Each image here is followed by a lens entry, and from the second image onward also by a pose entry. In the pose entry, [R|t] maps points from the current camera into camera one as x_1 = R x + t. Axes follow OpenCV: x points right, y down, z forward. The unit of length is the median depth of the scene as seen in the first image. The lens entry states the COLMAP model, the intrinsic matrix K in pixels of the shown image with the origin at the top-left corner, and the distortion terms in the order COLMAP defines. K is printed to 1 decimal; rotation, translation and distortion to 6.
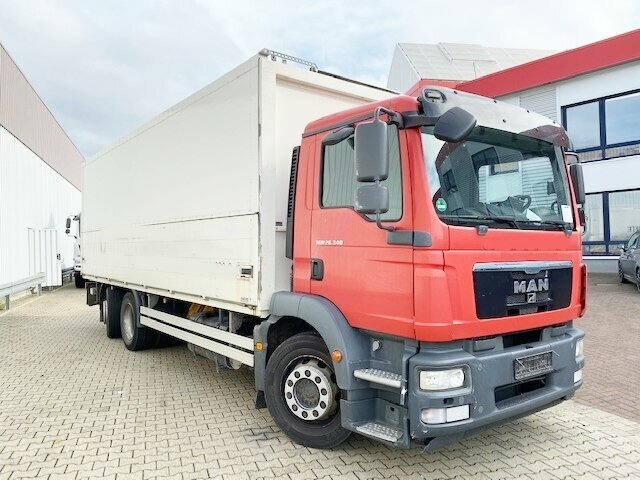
lens RADIAL K [[494.3, 0, 317.6], [0, 494.3, 241.3], [0, 0, 1]] dist [0.012078, -0.014567]
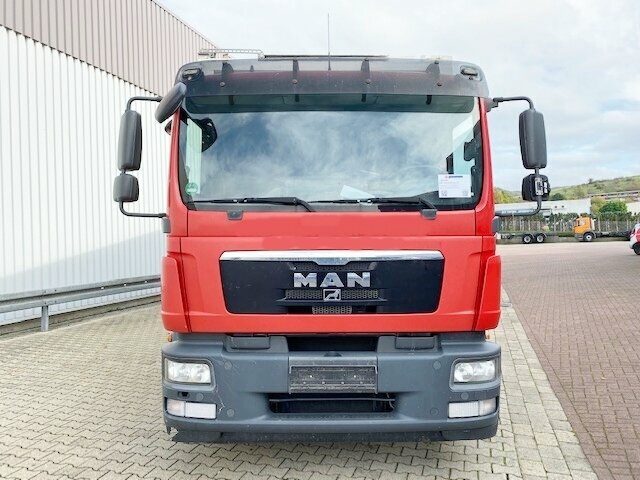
lens RADIAL K [[494.3, 0, 323.8], [0, 494.3, 223.9], [0, 0, 1]] dist [0.012078, -0.014567]
pose [[0.805718, -0.014077, -0.592132, 0.924795], [0.014539, 0.999886, -0.003987, 0.000256], [0.592120, -0.005396, 0.805831, 0.343376]]
